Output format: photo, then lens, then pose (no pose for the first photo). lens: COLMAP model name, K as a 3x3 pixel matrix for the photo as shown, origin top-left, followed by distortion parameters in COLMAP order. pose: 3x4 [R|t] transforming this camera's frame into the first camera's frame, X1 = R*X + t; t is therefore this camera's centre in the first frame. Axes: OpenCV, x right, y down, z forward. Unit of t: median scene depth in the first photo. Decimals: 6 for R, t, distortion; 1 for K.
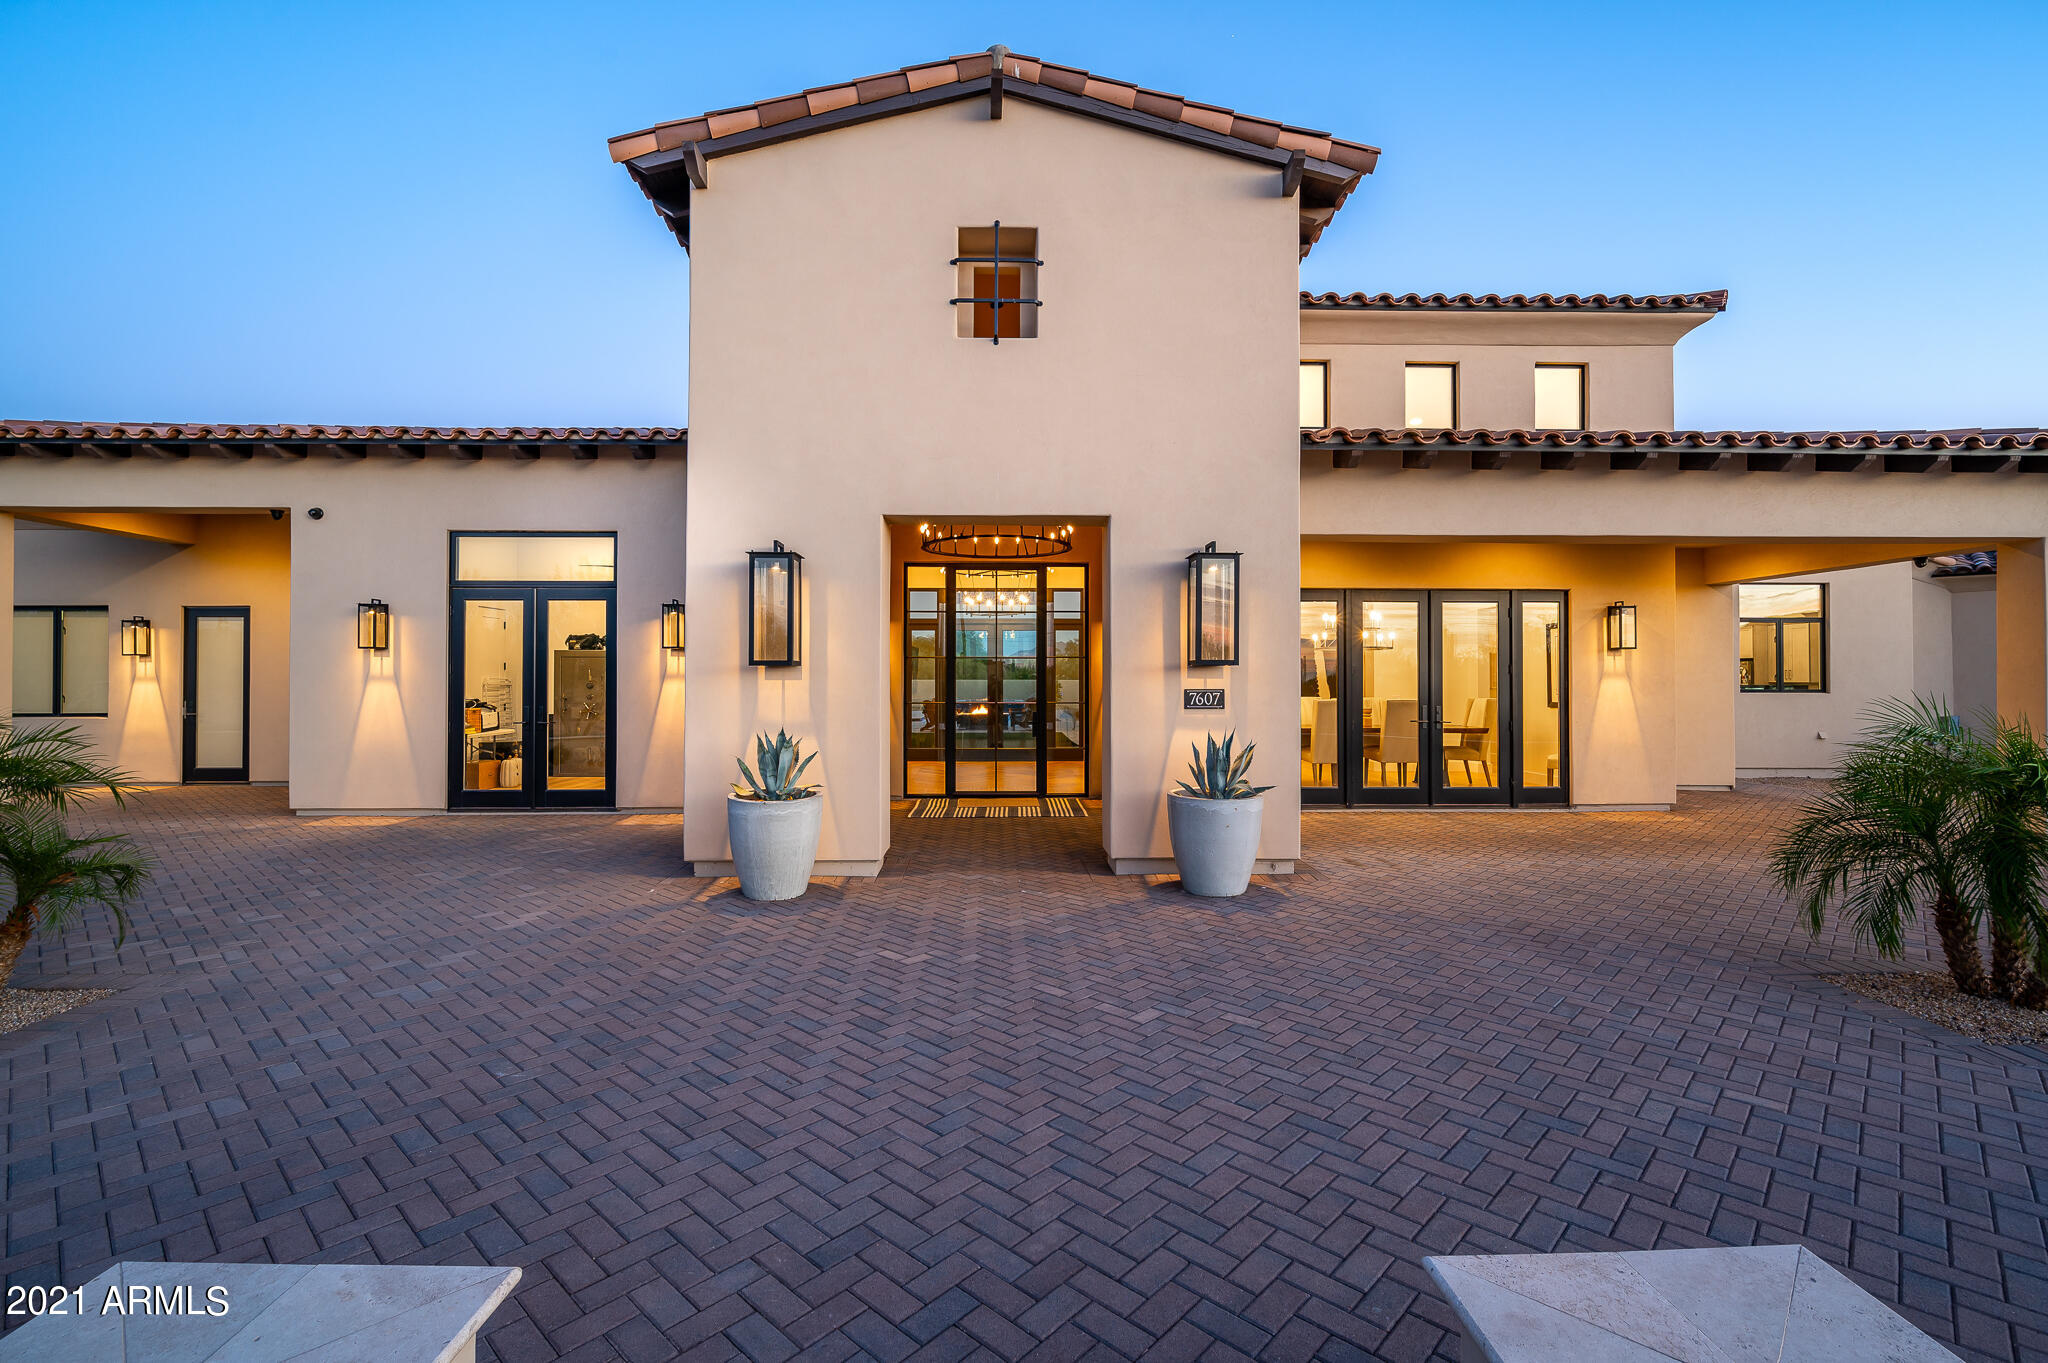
lens RADIAL K [[915.9, 0, 1024.0], [0, 915.9, 681.5], [0, 0, 1]] dist [-0.002911, -0.000056]
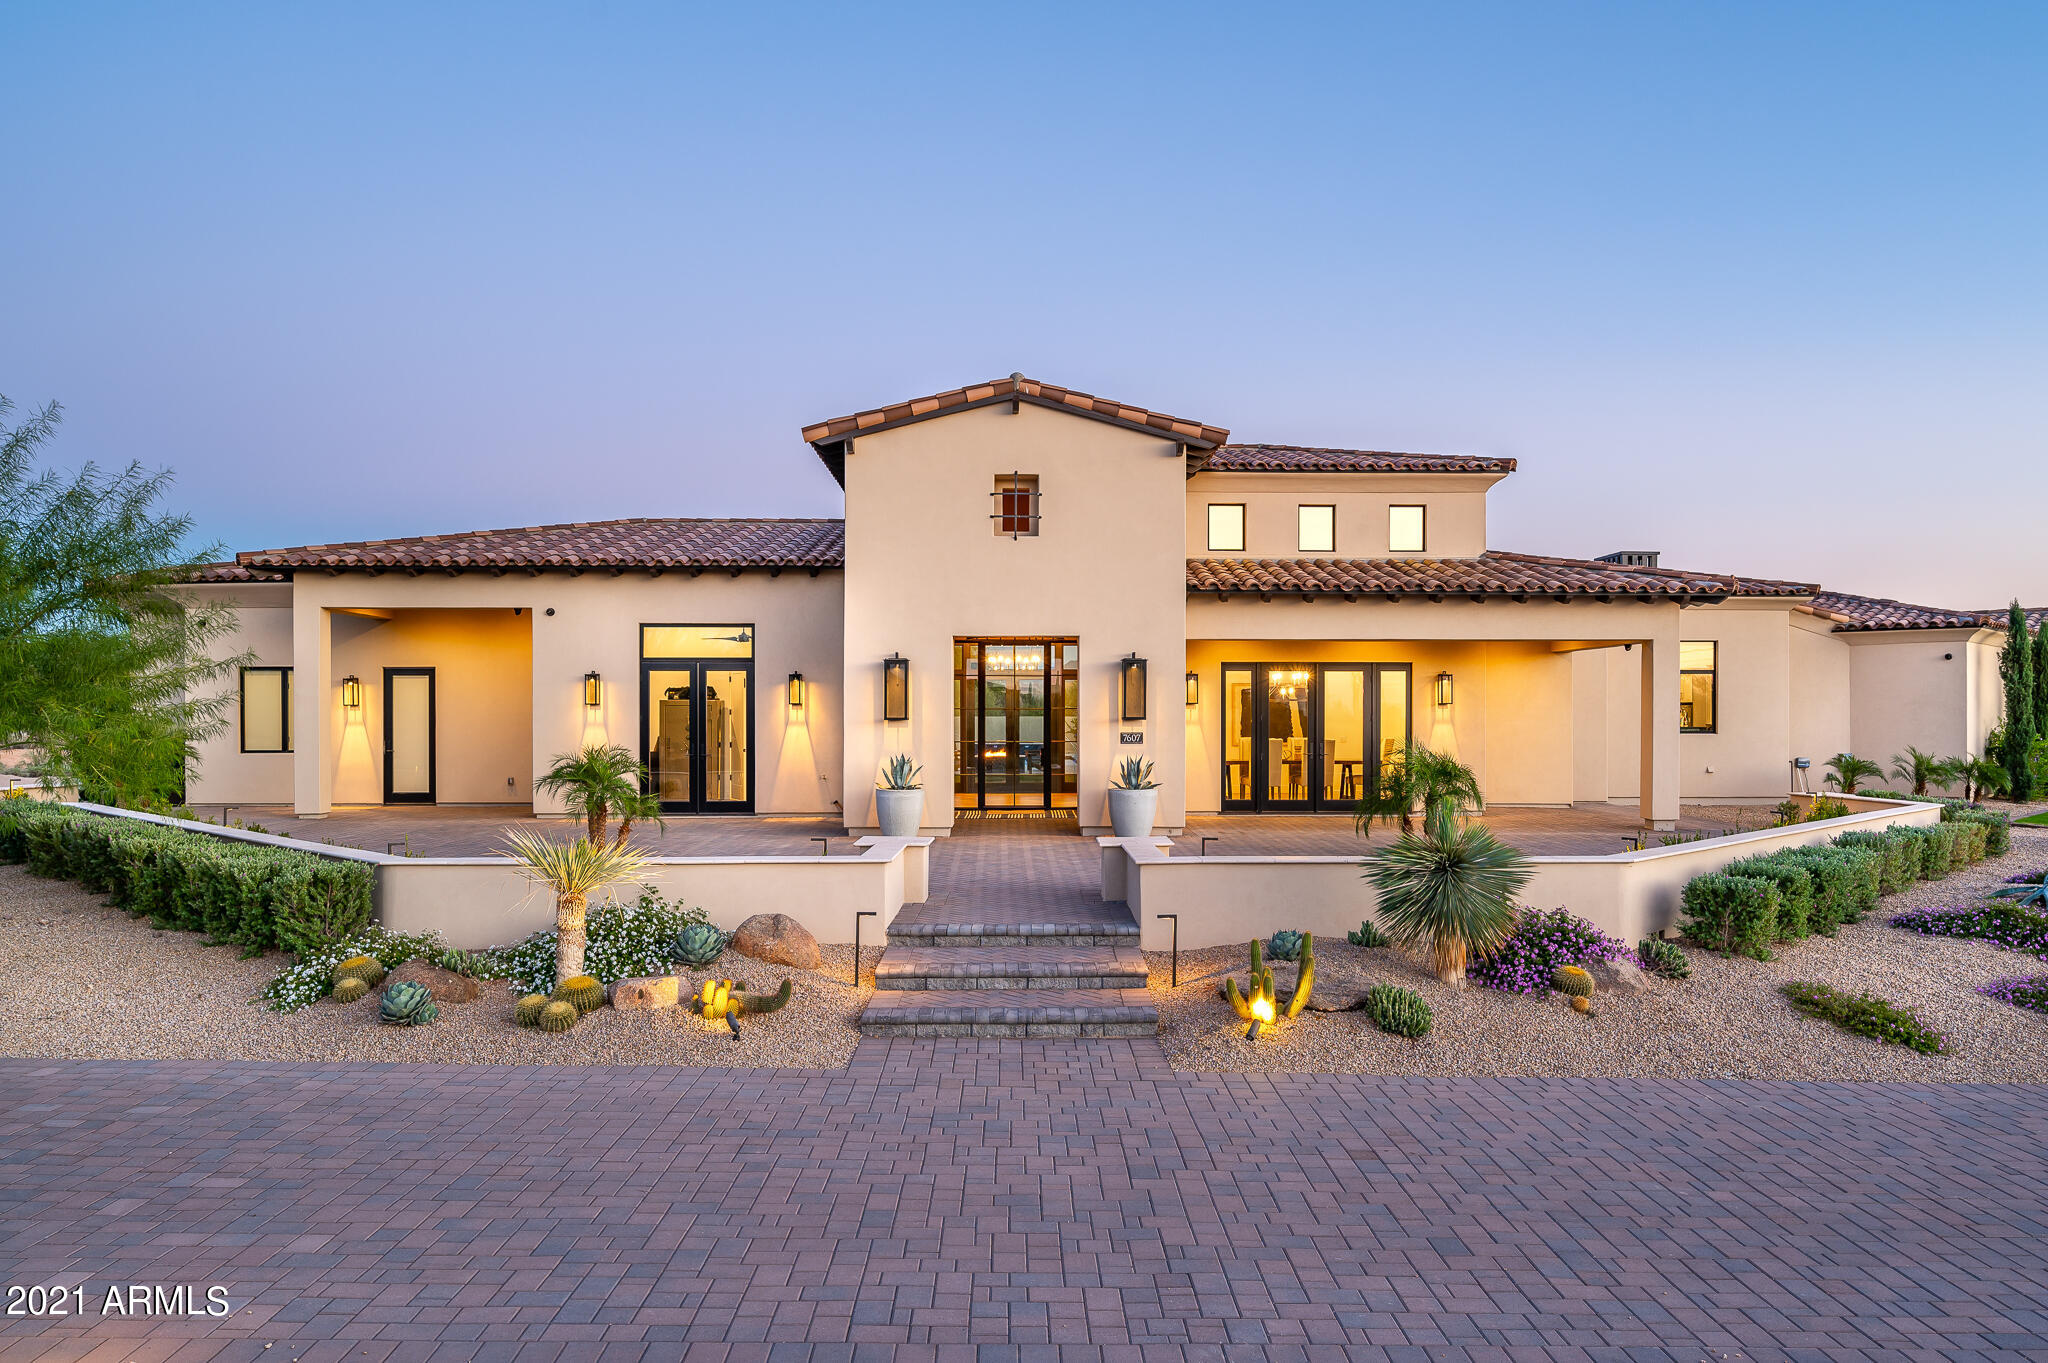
lens RADIAL K [[1280.7, 0, 1032.0], [0, 1280.7, 748.0], [0, 0, 1]] dist [0.000681, -0.000636]
pose [[0.999918, -0.000262, -0.012772, 0.022815], [0.000568, 0.999712, 0.023981, -0.014696], [0.012762, -0.023987, 0.999631, -1.037937]]
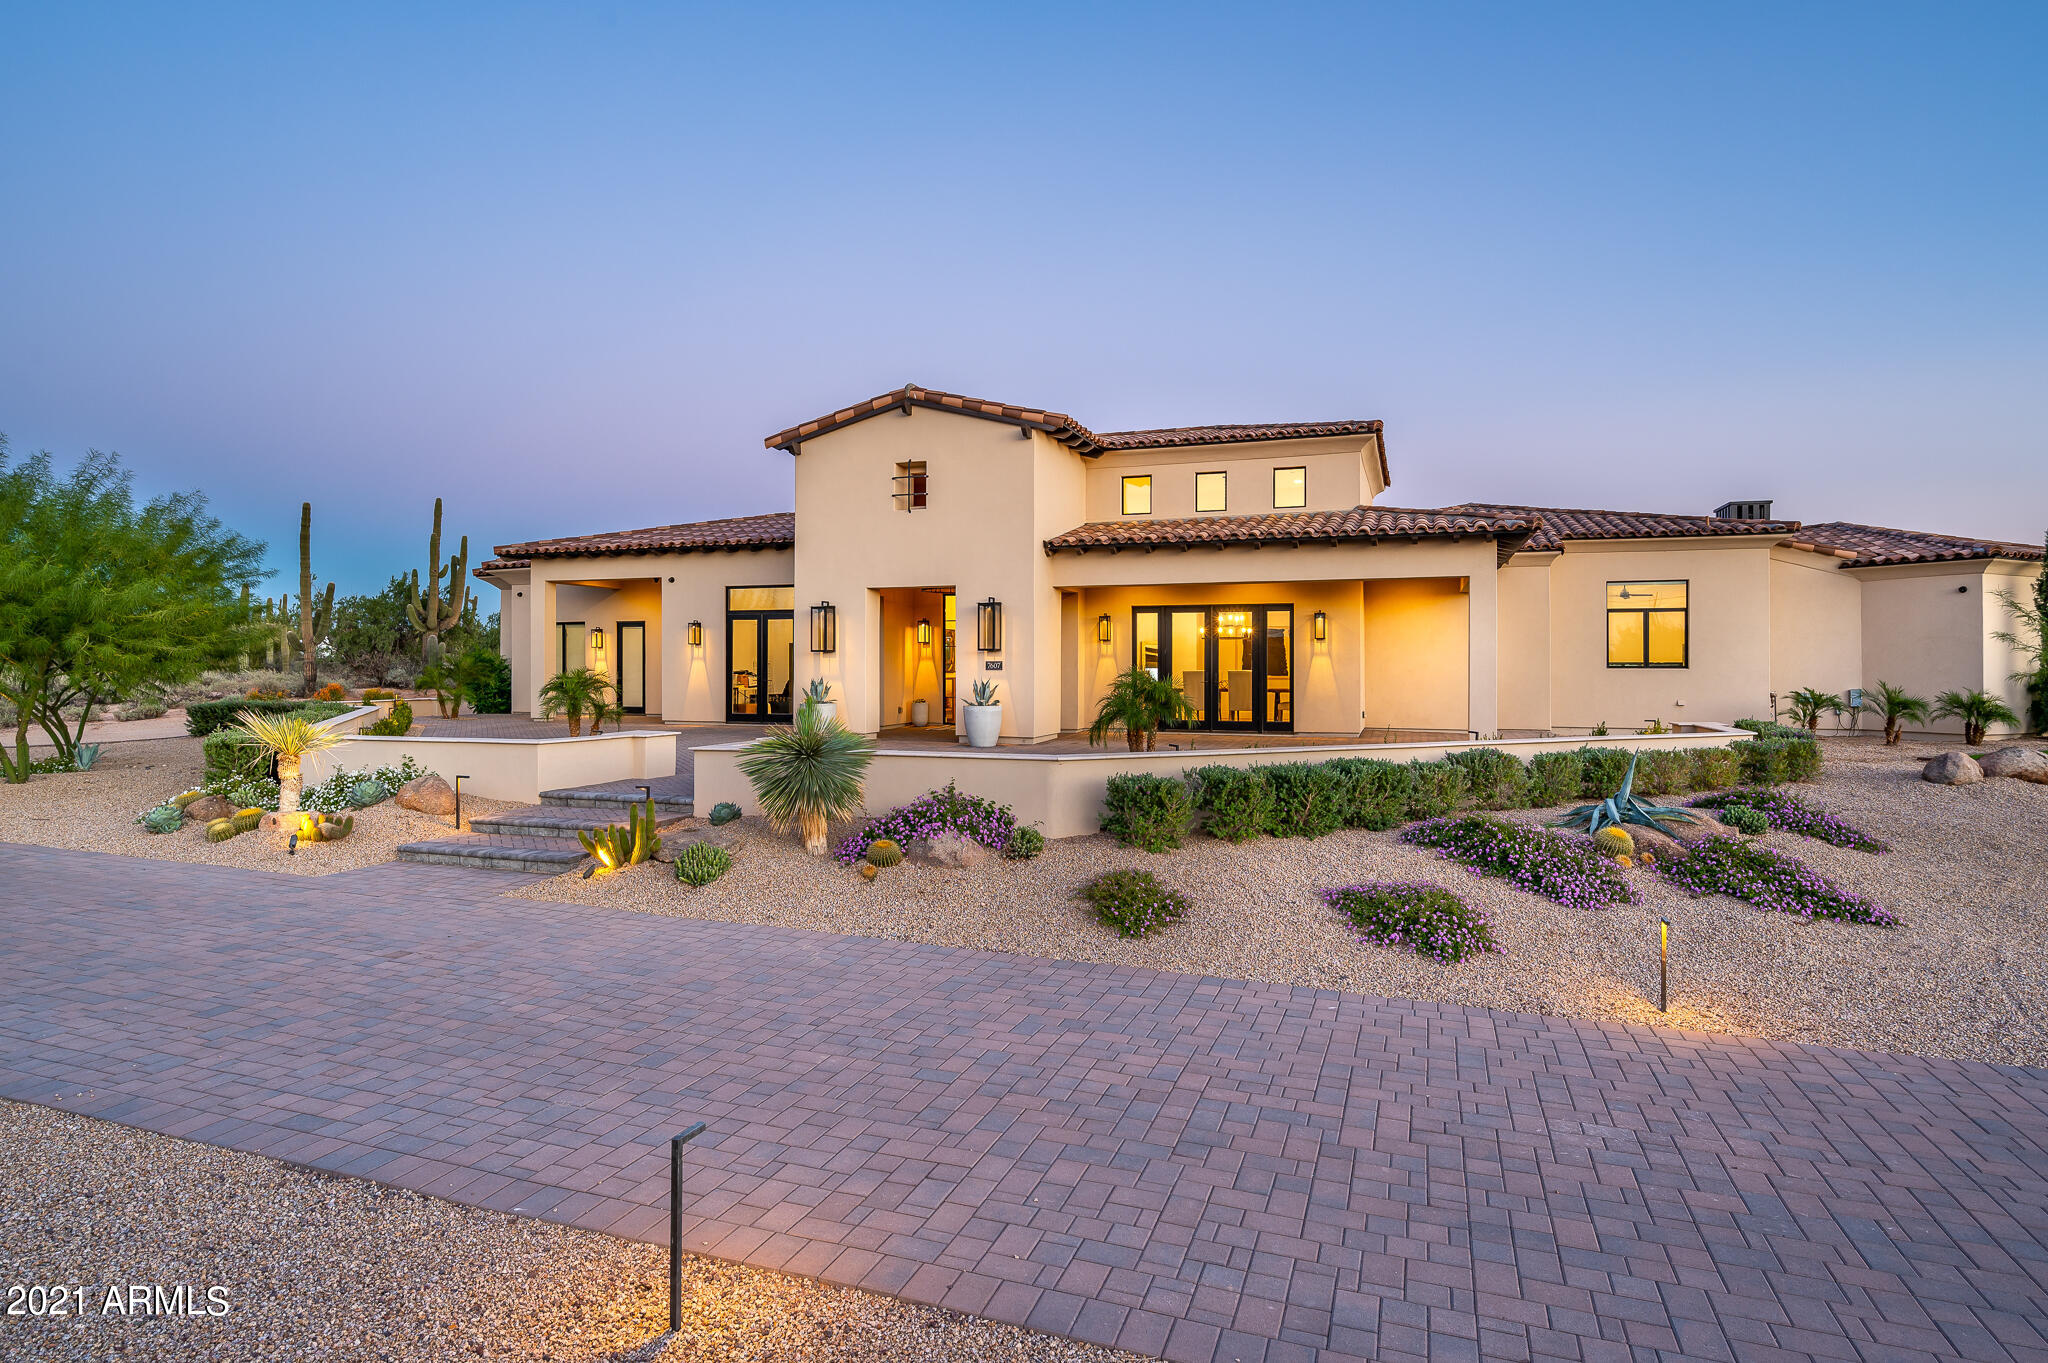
lens RADIAL K [[994.8, 0, 1024.0], [0, 994.8, 681.5], [0, 0, 1]] dist [0.002161, 0.000191]
pose [[0.944174, 0.004942, -0.329410, 0.735712], [0.000034, 0.999886, 0.015099, 0.014689], [0.329447, -0.014267, 0.944066, -0.884782]]
